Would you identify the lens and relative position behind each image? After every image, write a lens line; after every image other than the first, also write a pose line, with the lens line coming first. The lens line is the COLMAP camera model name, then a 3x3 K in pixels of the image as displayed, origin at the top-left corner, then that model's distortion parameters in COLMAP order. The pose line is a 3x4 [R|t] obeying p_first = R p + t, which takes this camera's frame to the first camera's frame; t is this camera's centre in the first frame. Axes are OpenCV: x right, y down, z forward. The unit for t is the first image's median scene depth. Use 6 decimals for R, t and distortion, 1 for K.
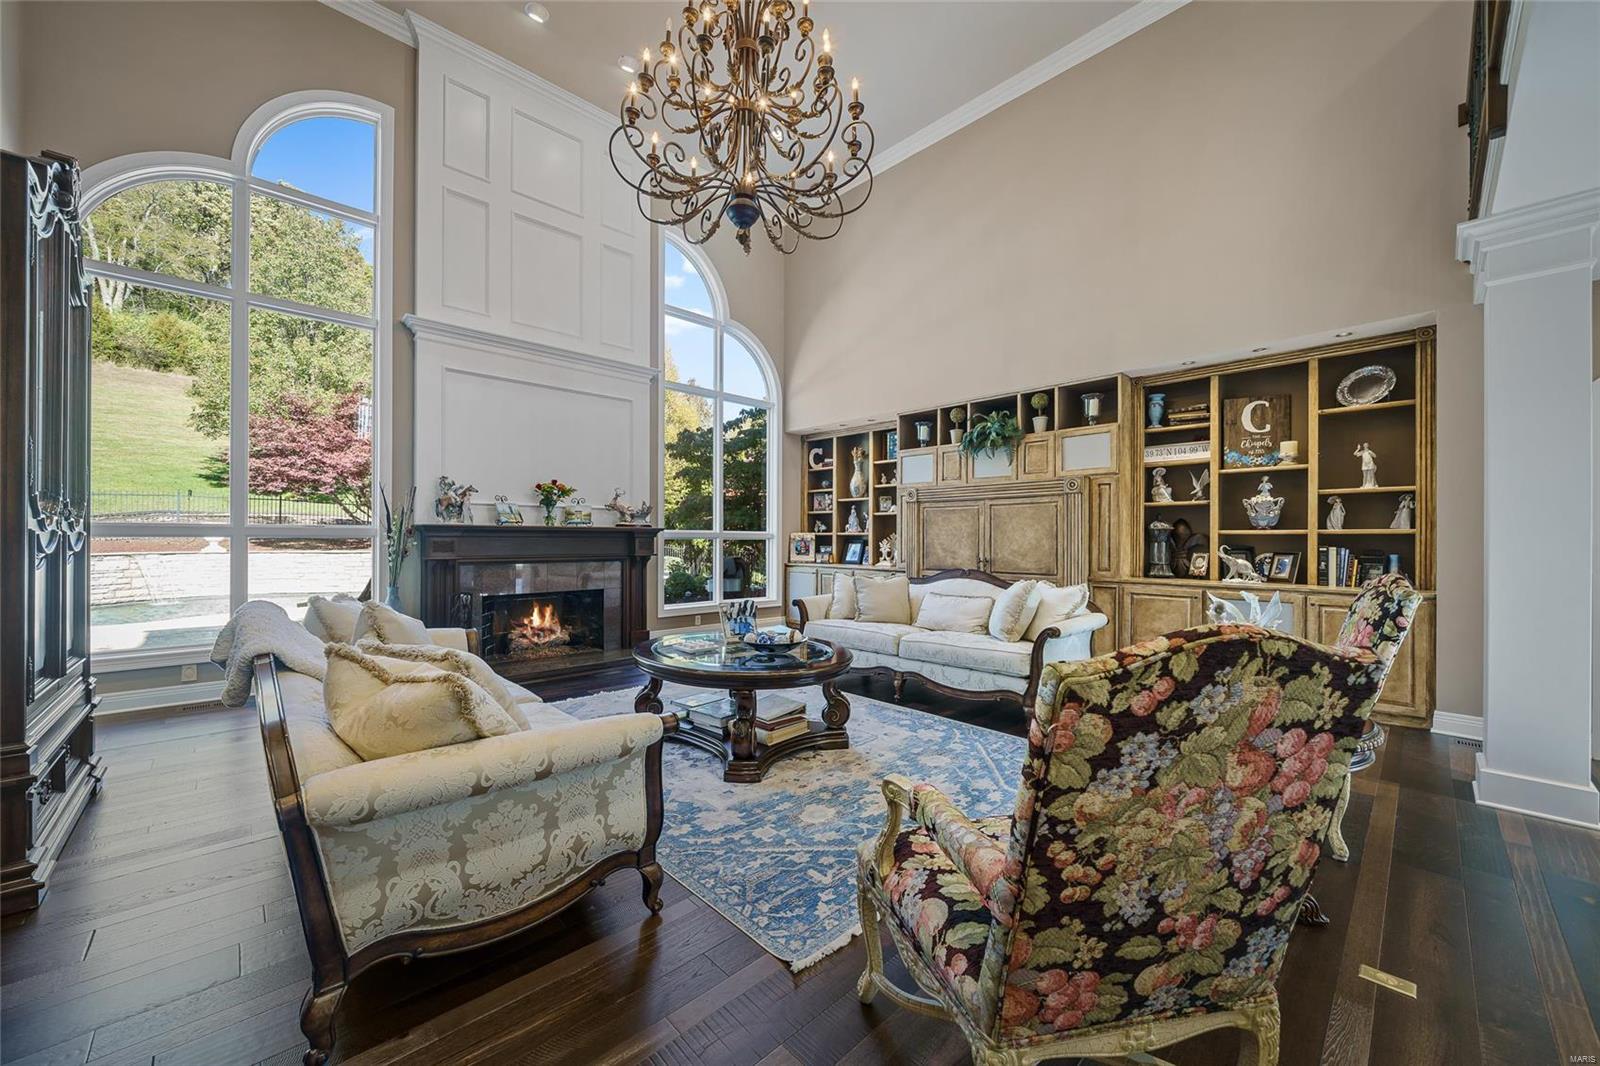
lens RADIAL K [[591.0, 0, 794.8], [0, 591.0, 537.7], [0, 0, 1]] dist [-0.005725, -0.000176]
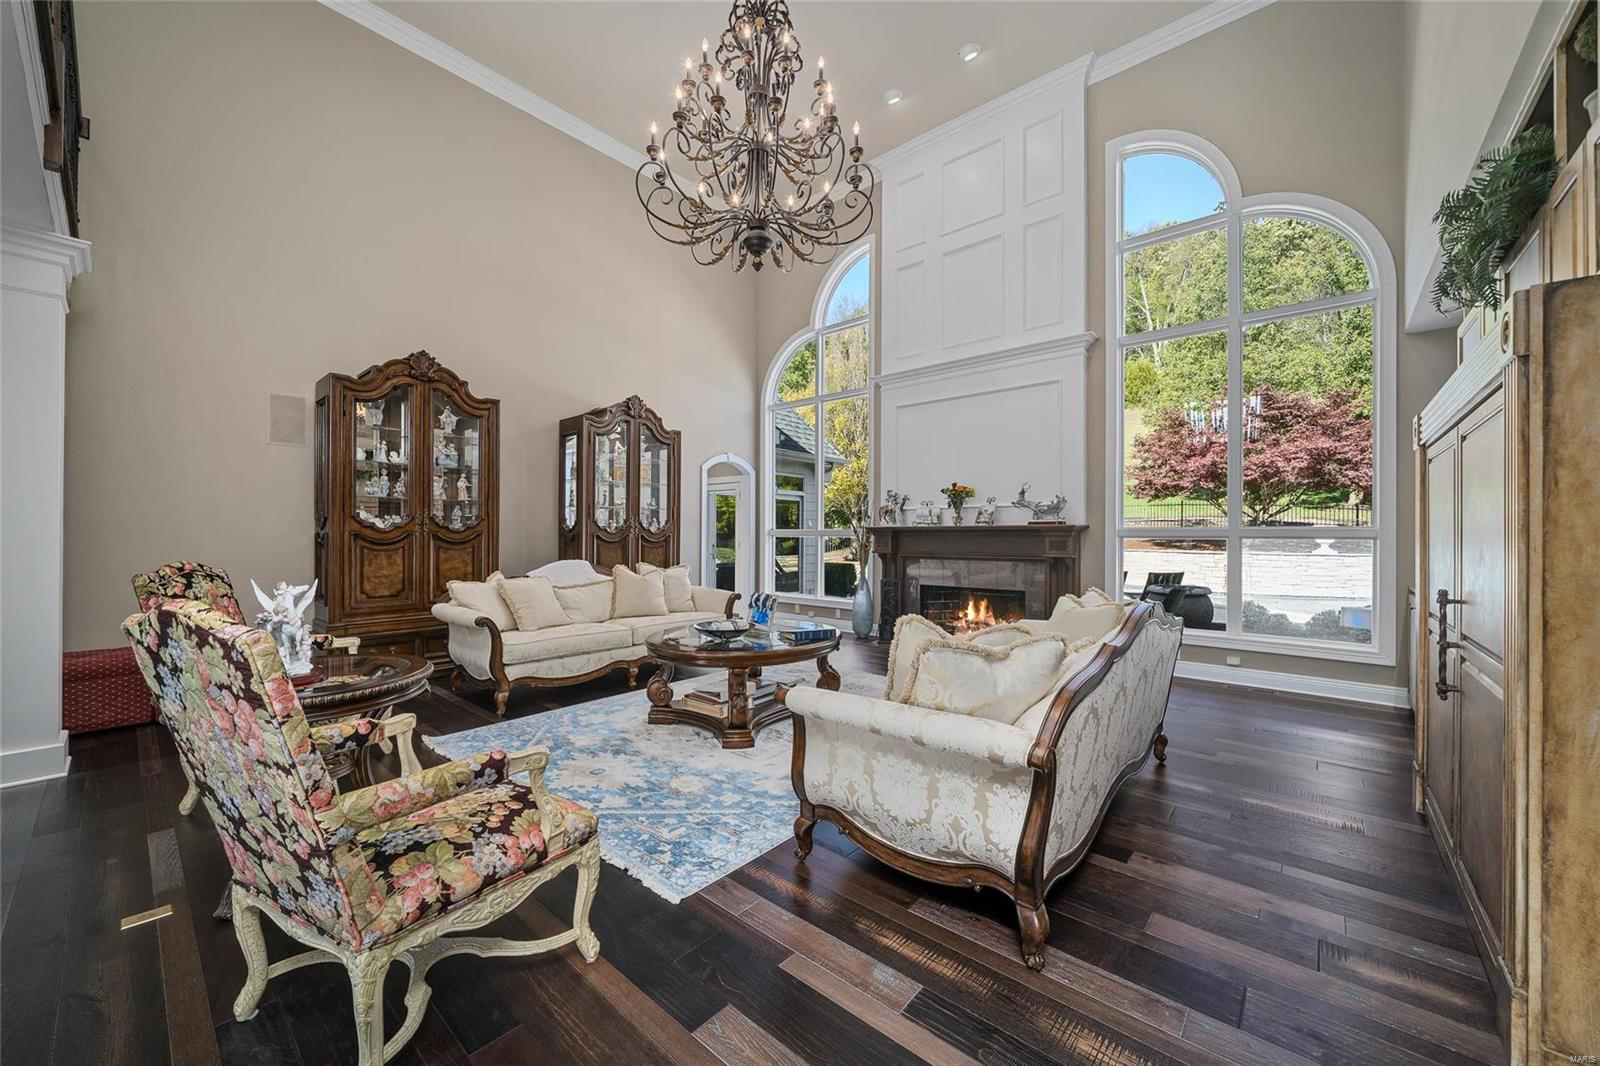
lens RADIAL K [[591.0, 0, 795.5], [0, 591.0, 534.7], [0, 0, 1]] dist [-0.005725, -0.000176]
pose [[0.097548, -0.007268, -0.995204, 0.632025], [-0.000450, 0.999973, -0.007347, 0.004802], [0.995231, 0.001165, 0.097542, 0.595697]]
